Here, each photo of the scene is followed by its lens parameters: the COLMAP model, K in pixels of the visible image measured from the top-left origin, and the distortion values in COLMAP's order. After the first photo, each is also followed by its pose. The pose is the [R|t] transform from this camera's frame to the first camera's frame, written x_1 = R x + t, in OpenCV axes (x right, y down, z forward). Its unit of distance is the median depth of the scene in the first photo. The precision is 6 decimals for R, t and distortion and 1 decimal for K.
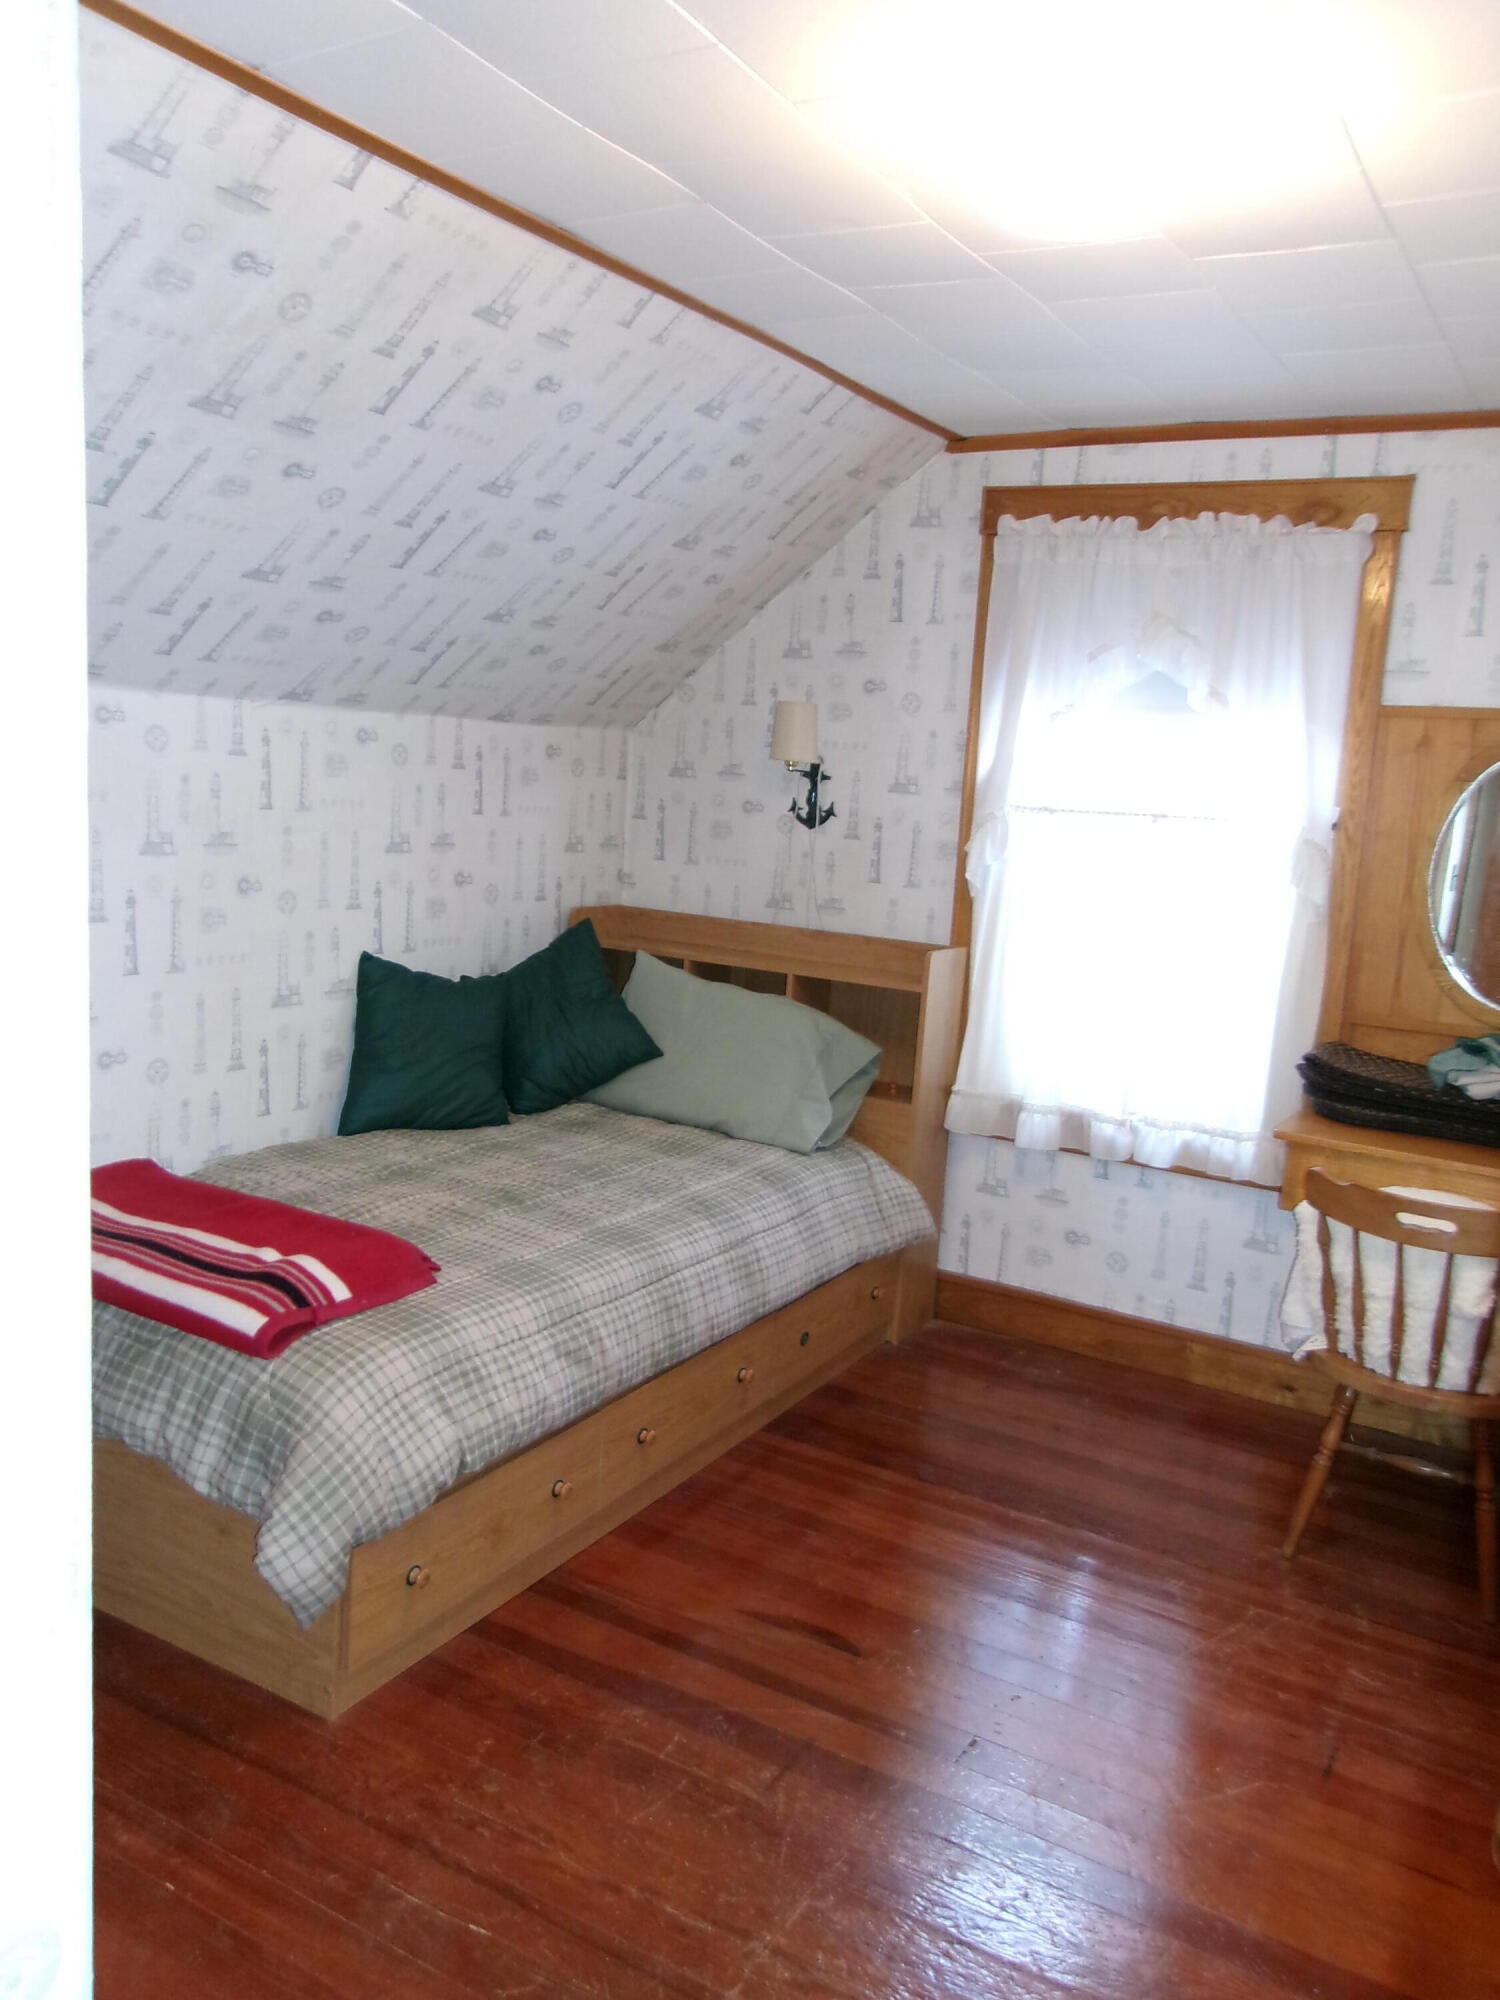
lens RADIAL K [[1568.4, 0, 750.0], [0, 1568.4, 1000.0], [0, 0, 1]] dist [0.089631, 0.001014]
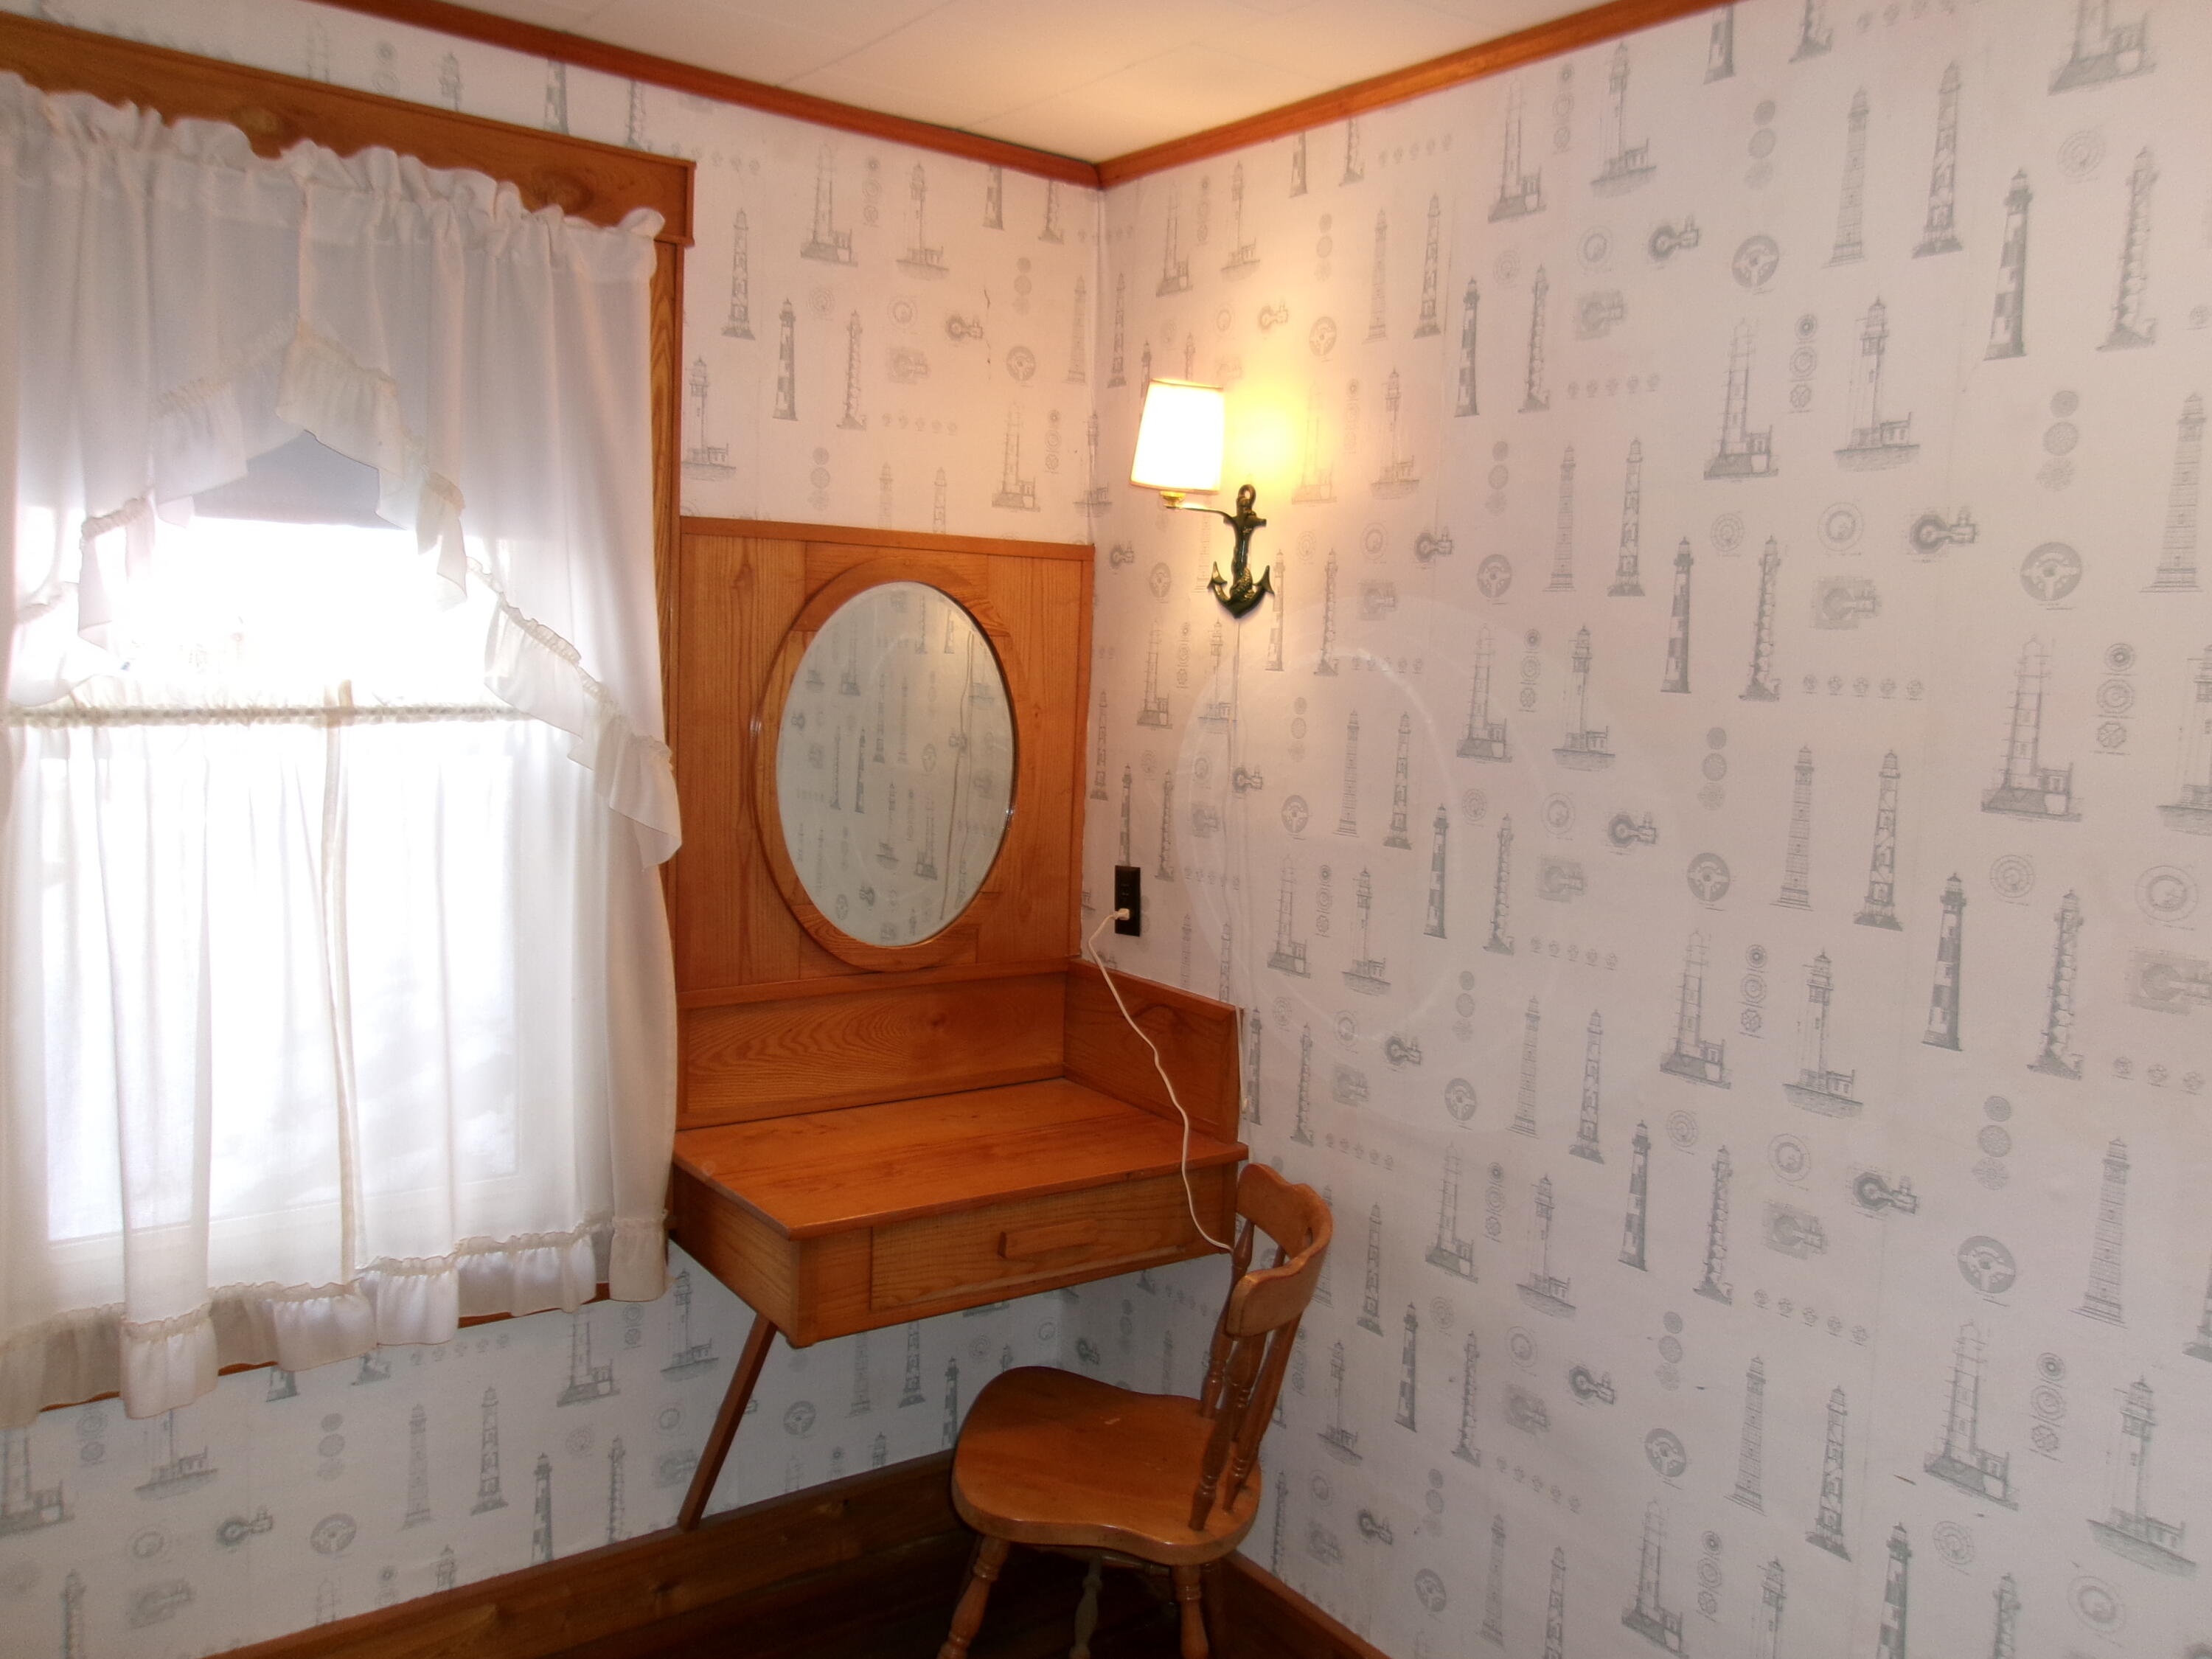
lens RADIAL K [[1817.4, 0, 1108.5], [0, 1817.4, 857.5], [0, 0, 1]] dist [-0.001087, 0.005135]
pose [[0.366898, -0.164917, 0.915526, -0.227134], [0.134688, 0.983208, 0.123133, -0.115103], [-0.920459, 0.078134, 0.382949, 0.566705]]
